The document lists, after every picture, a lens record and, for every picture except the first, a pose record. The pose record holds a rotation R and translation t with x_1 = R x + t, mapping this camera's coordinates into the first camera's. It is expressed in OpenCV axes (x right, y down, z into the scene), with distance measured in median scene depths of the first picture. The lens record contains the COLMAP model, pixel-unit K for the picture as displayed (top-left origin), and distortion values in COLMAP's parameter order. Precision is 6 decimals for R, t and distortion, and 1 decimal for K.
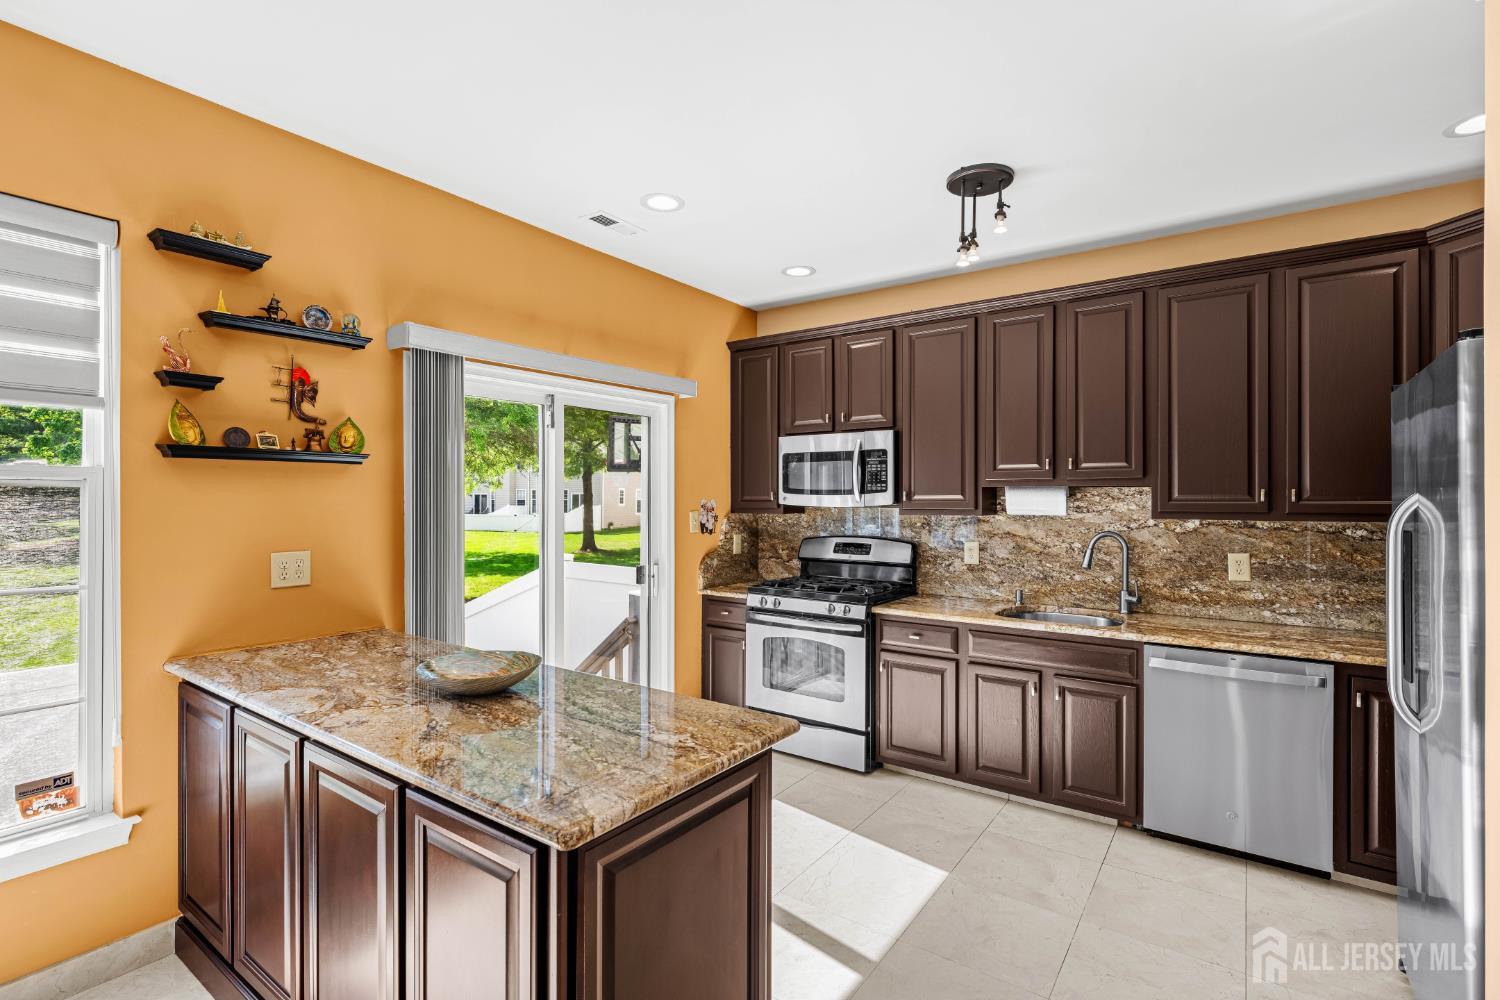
lens RADIAL K [[682.0, 0, 742.6], [0, 682.0, 499.0], [0, 0, 1]] dist [-0.004875, -0.001083]
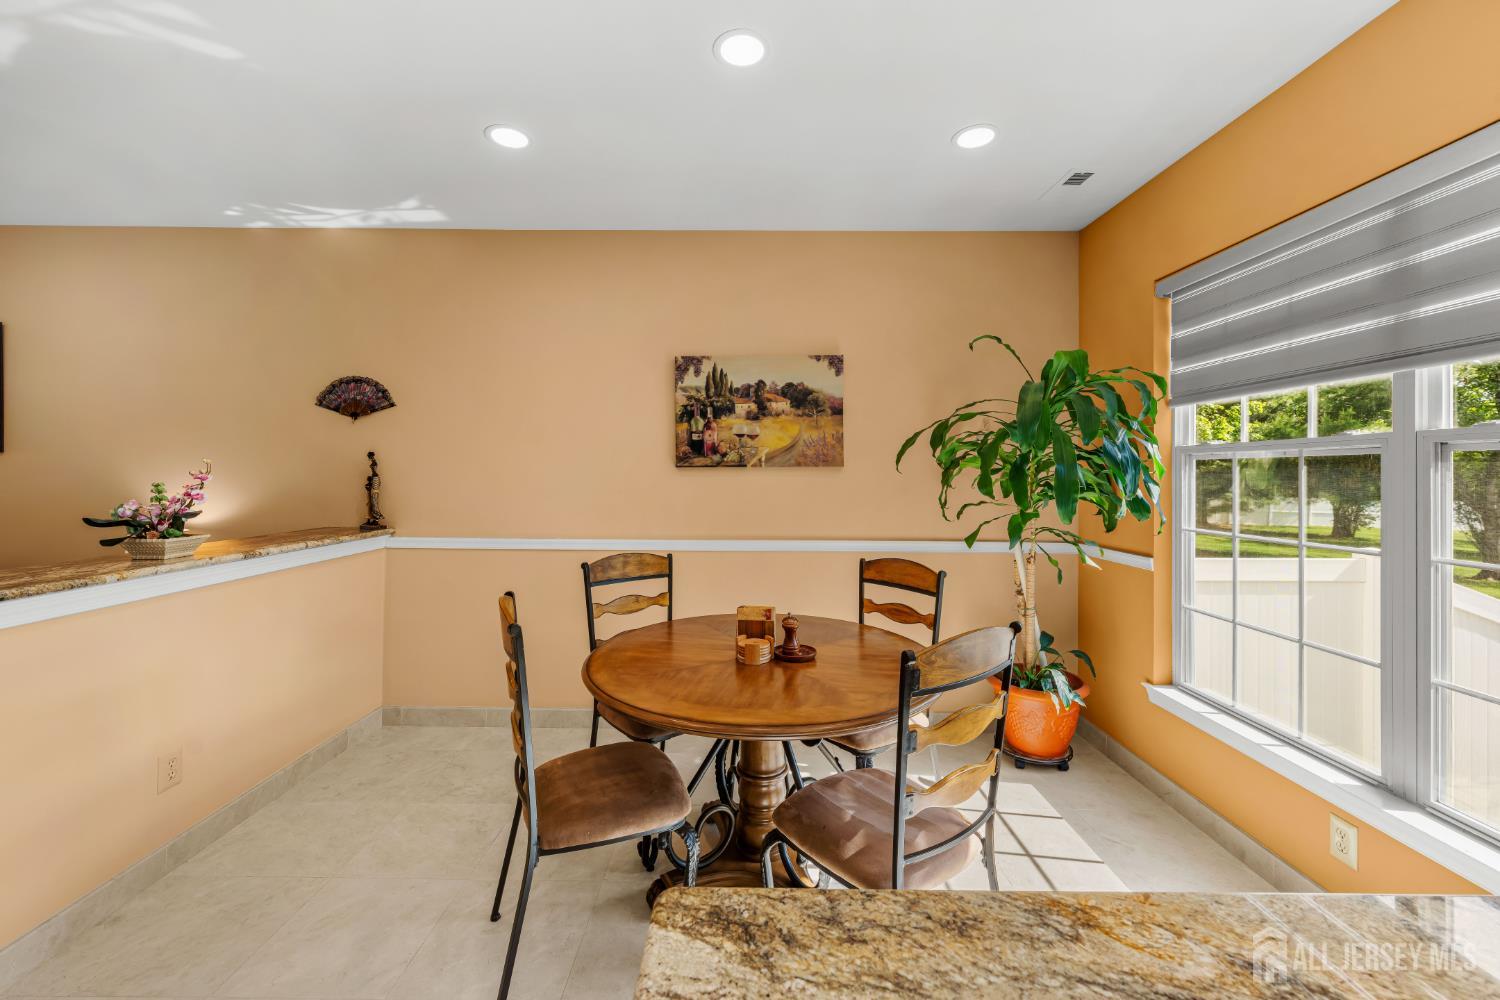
lens RADIAL K [[596.8, 0, 739.2], [0, 596.8, 461.3], [0, 0, 1]] dist [-0.004925, 0.000927]
pose [[-0.813226, -0.021687, -0.581544, 0.020698], [-0.010253, 0.999684, -0.022943, 0.012295], [0.581858, -0.012695, -0.813191, 0.476905]]
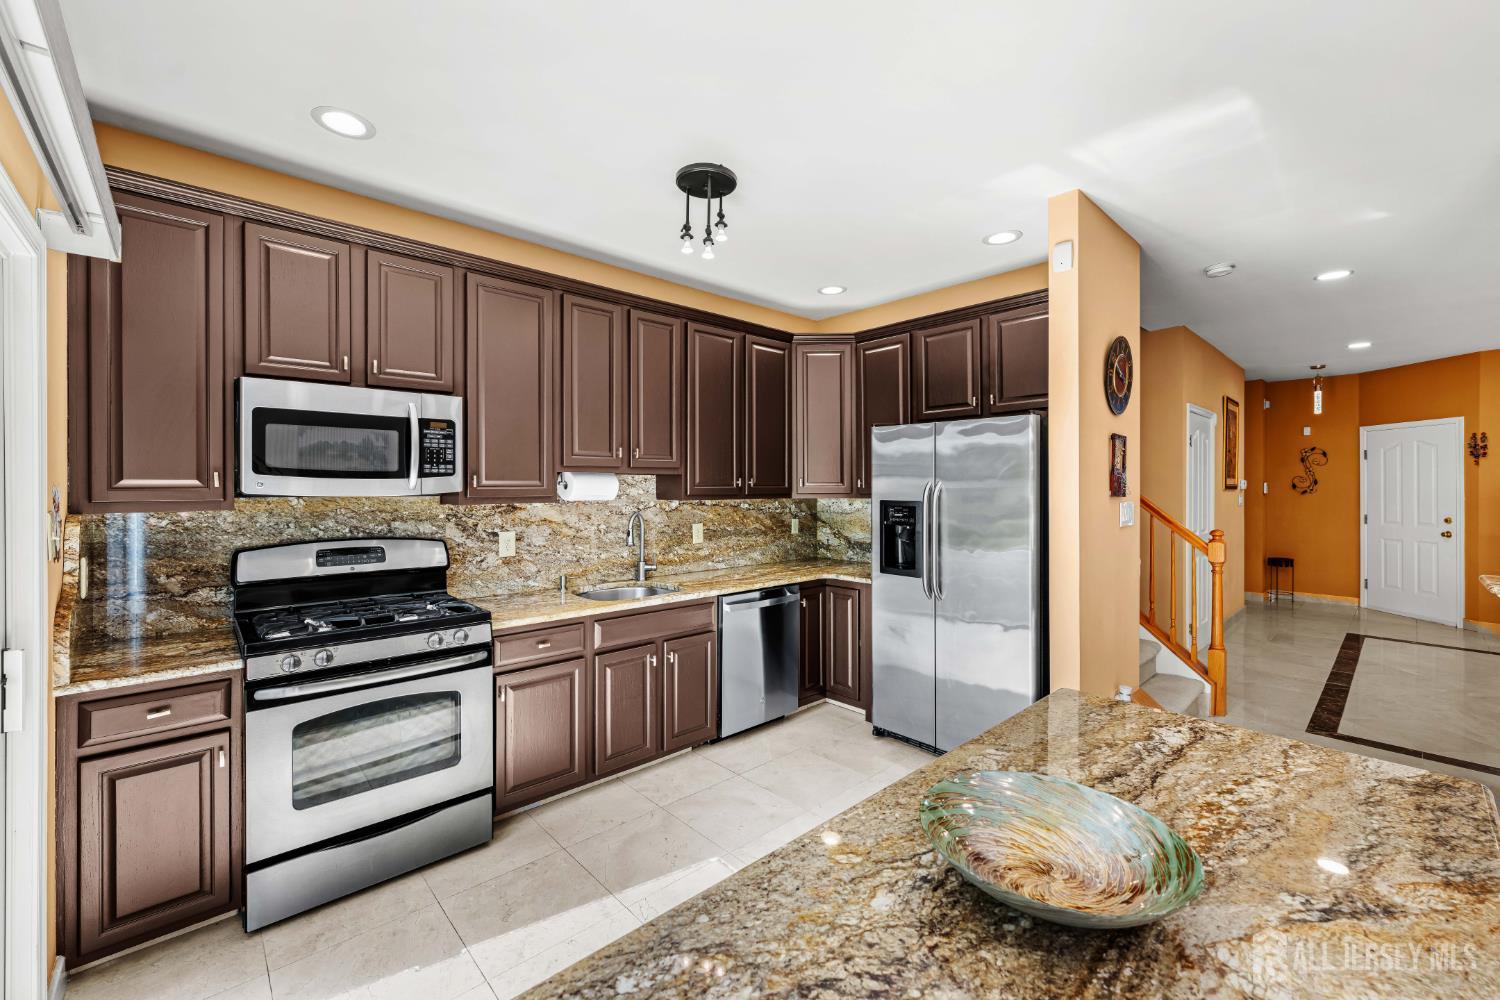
lens RADIAL K [[615.2, 0, 740.9], [0, 615.2, 488.2], [0, 0, 1]] dist [-0.009296, 0.001444]
pose [[0.202551, -0.005516, 0.979256, -0.452843], [-0.000552, 0.999983, 0.005747, -0.000196], [-0.979272, -0.001705, 0.202545, 0.603337]]
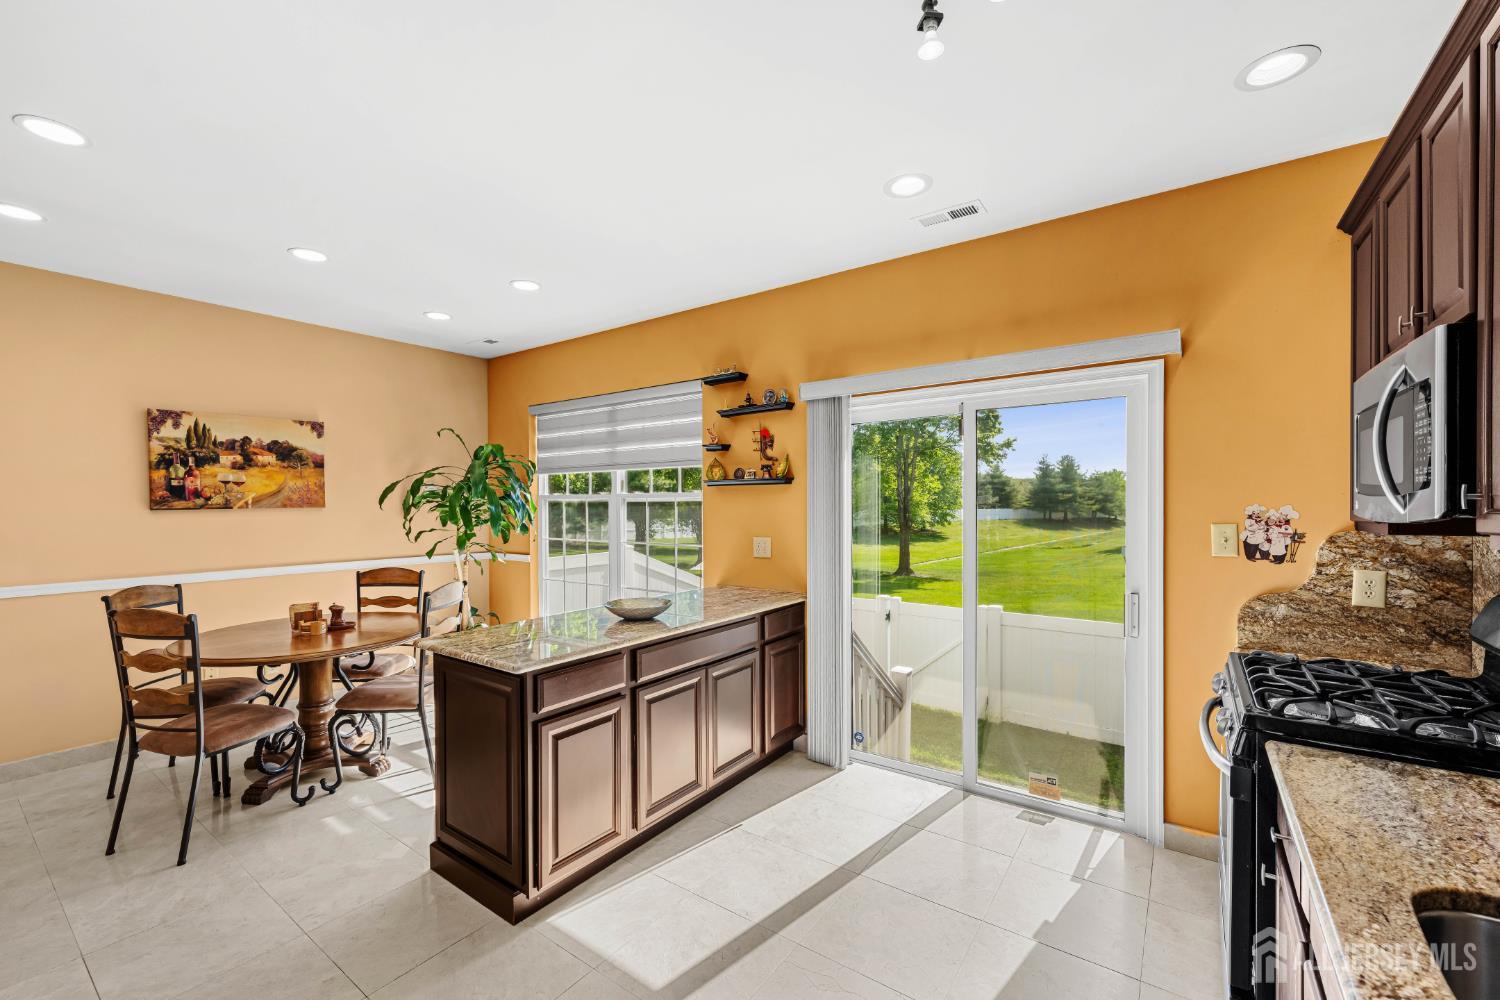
lens RADIAL K [[615.2, 0, 747.7], [0, 615.2, 512.1], [0, 0, 1]] dist [-0.009296, 0.001444]
pose [[0.011454, 0.009487, -0.999889, 0.622917], [0.004387, 0.999945, 0.009538, -0.001110], [0.999925, -0.004496, 0.011412, 0.671848]]
